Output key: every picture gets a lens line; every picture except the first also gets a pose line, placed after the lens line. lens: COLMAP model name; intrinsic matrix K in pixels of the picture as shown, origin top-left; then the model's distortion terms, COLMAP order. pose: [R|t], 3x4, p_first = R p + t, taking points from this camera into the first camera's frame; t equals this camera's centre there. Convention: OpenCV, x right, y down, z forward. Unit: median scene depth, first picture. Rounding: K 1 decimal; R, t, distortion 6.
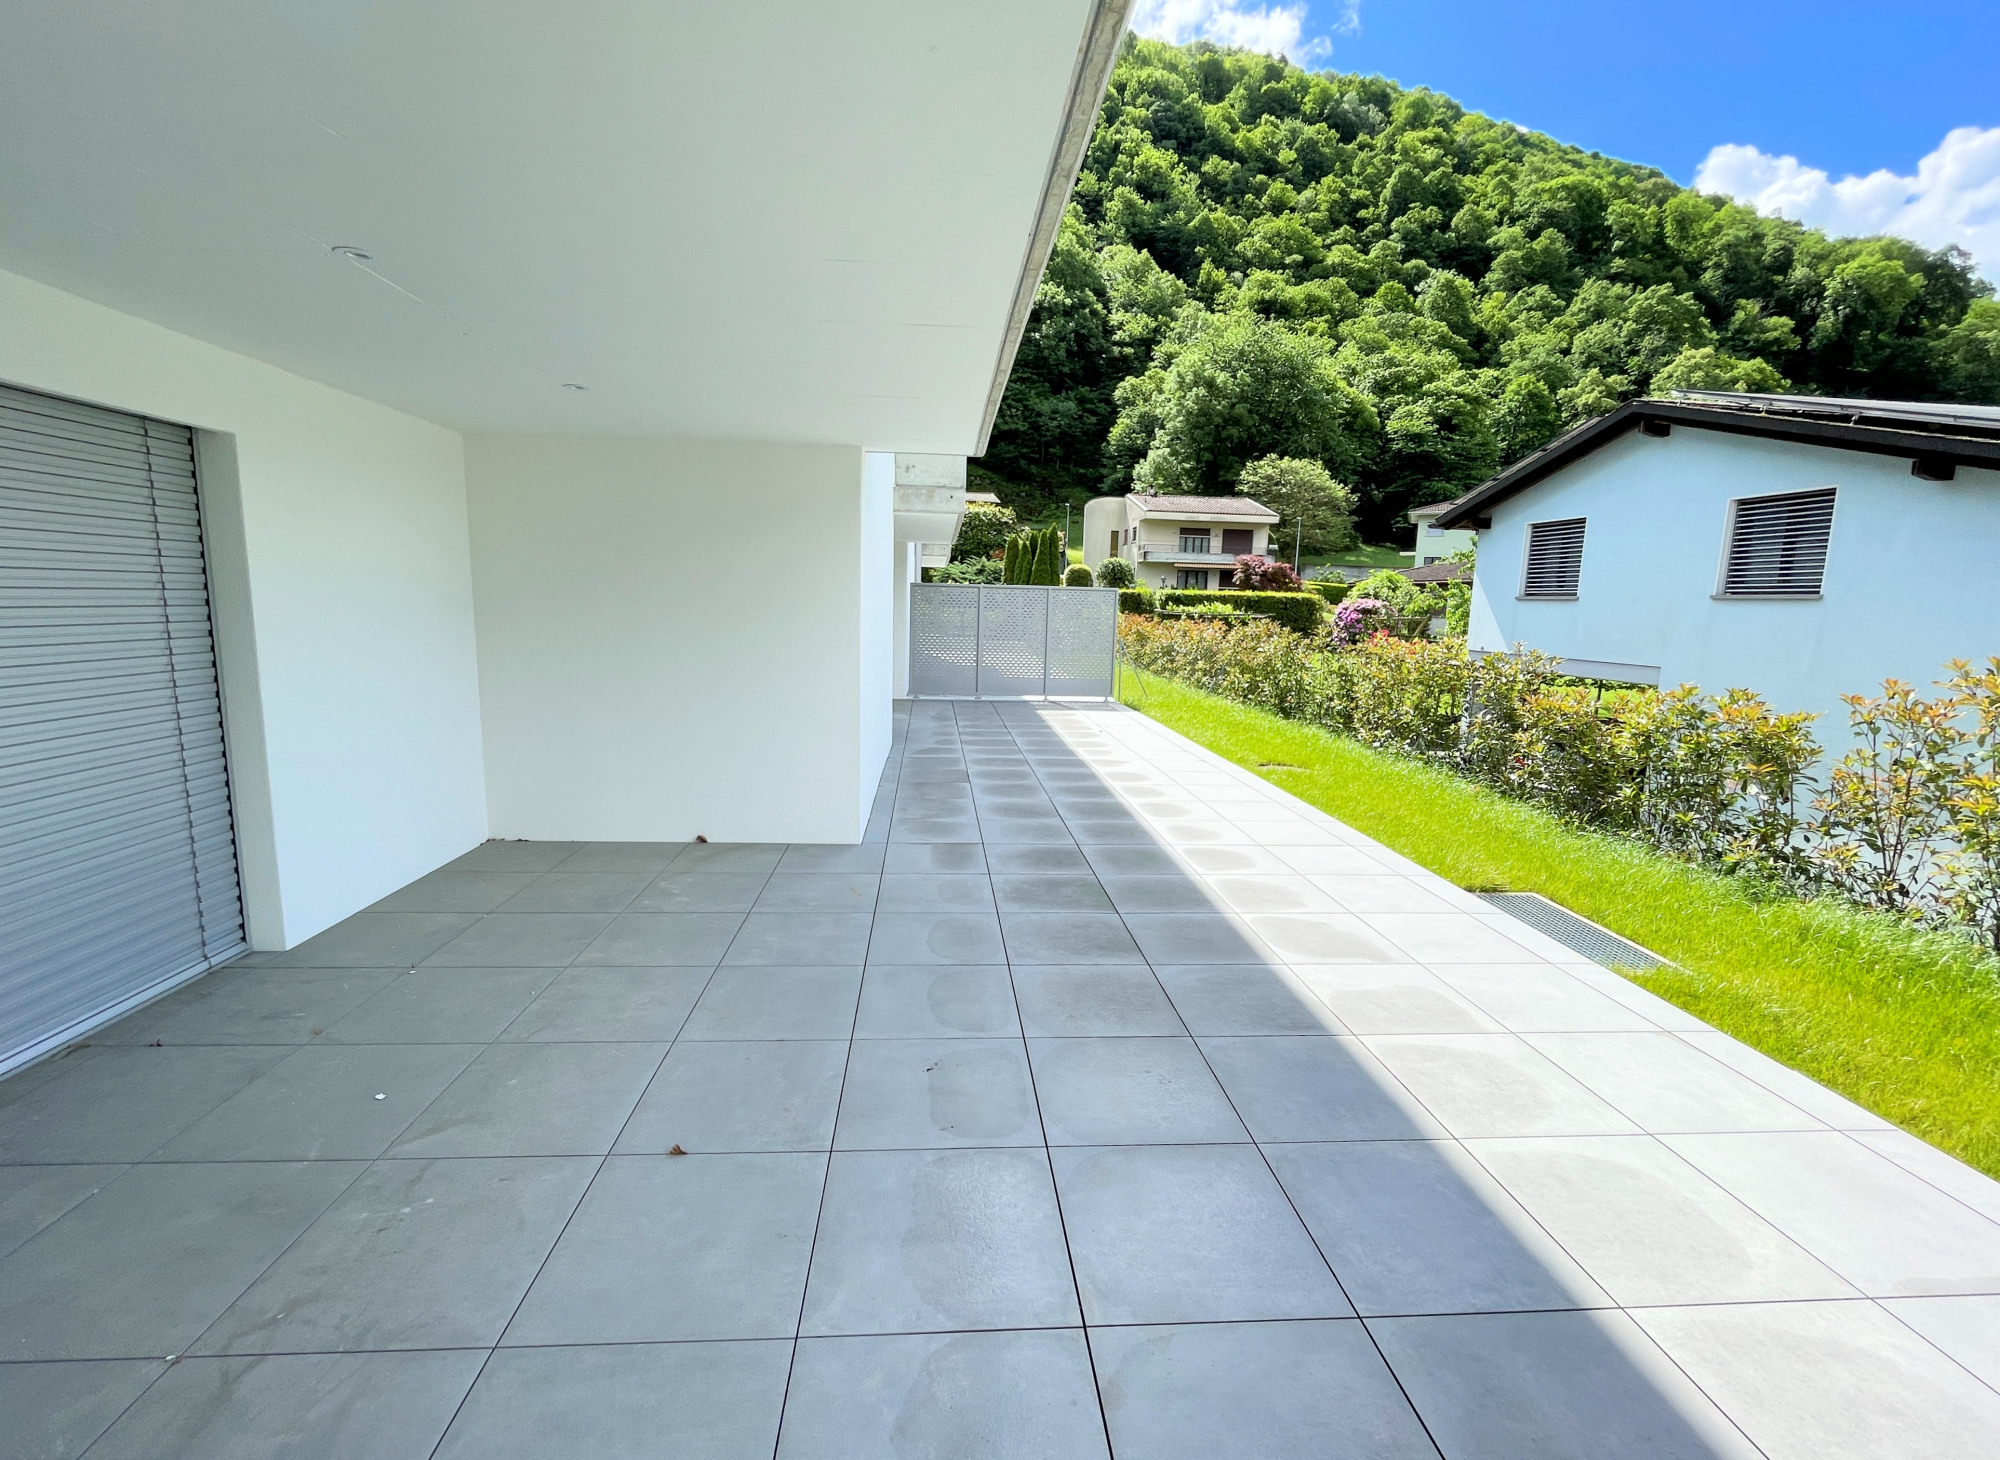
lens RADIAL K [[846.4, 0, 1000.0], [0, 846.4, 730.0], [0, 0, 1]] dist [-0.001570, -0.000092]
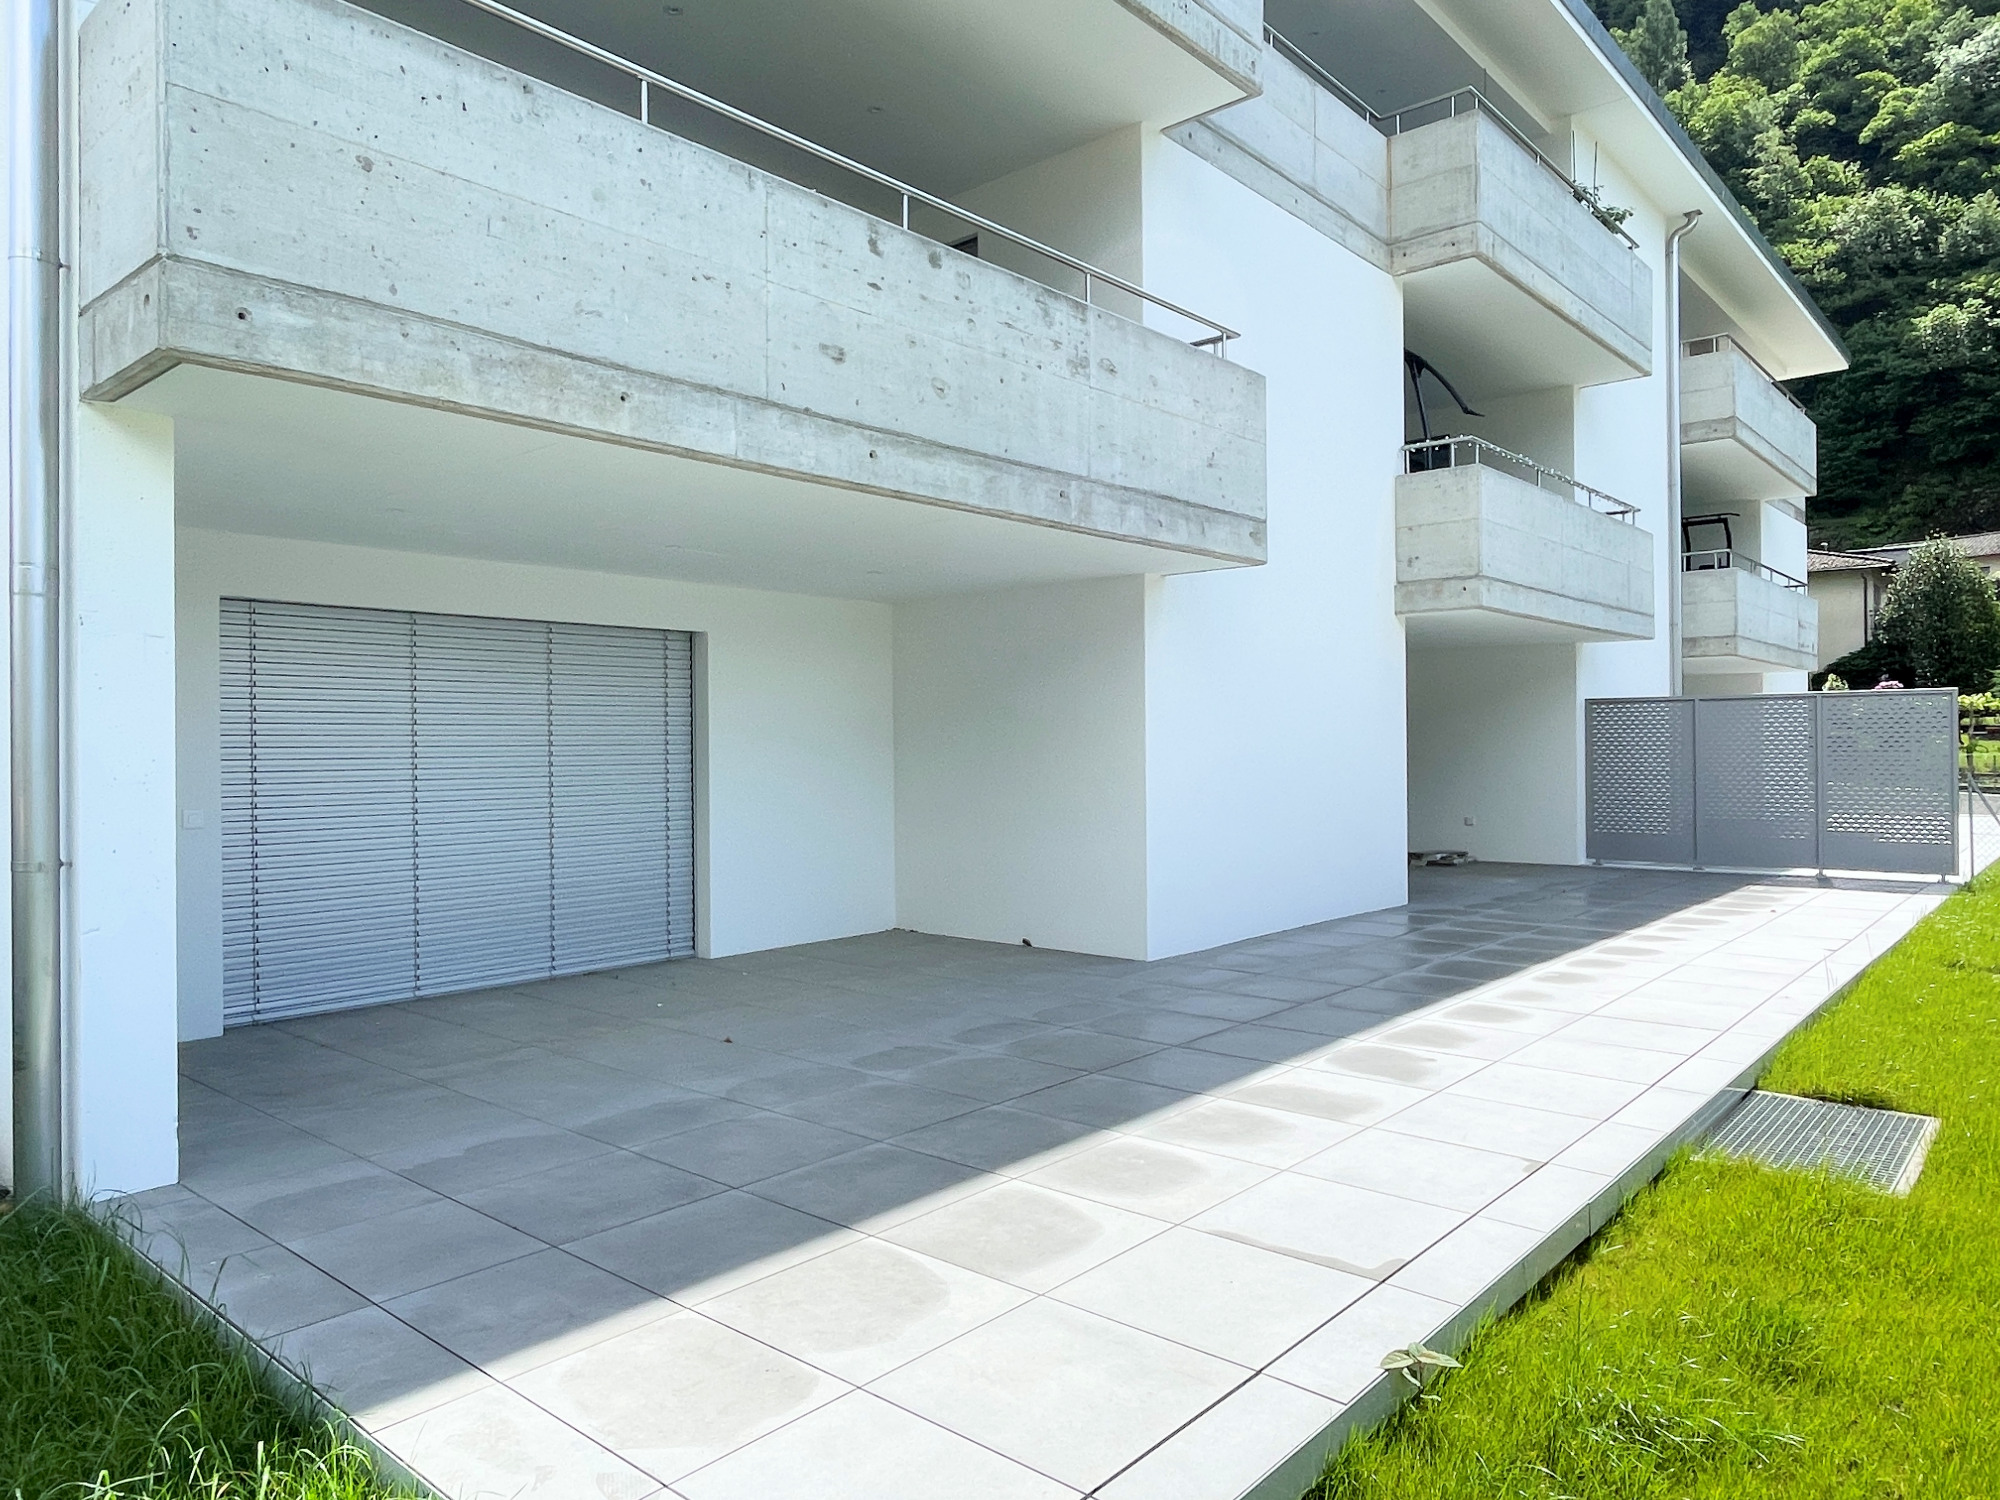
lens RADIAL K [[1301.7, 0, 1000.0], [0, 1301.7, 750.0], [0, 0, 1]] dist [-0.001582, -0.000099]
pose [[0.706266, -0.030177, -0.707303, 1.193239], [-0.077640, 0.989763, -0.119754, 0.129119], [0.703677, 0.139493, 0.696693, -0.318900]]
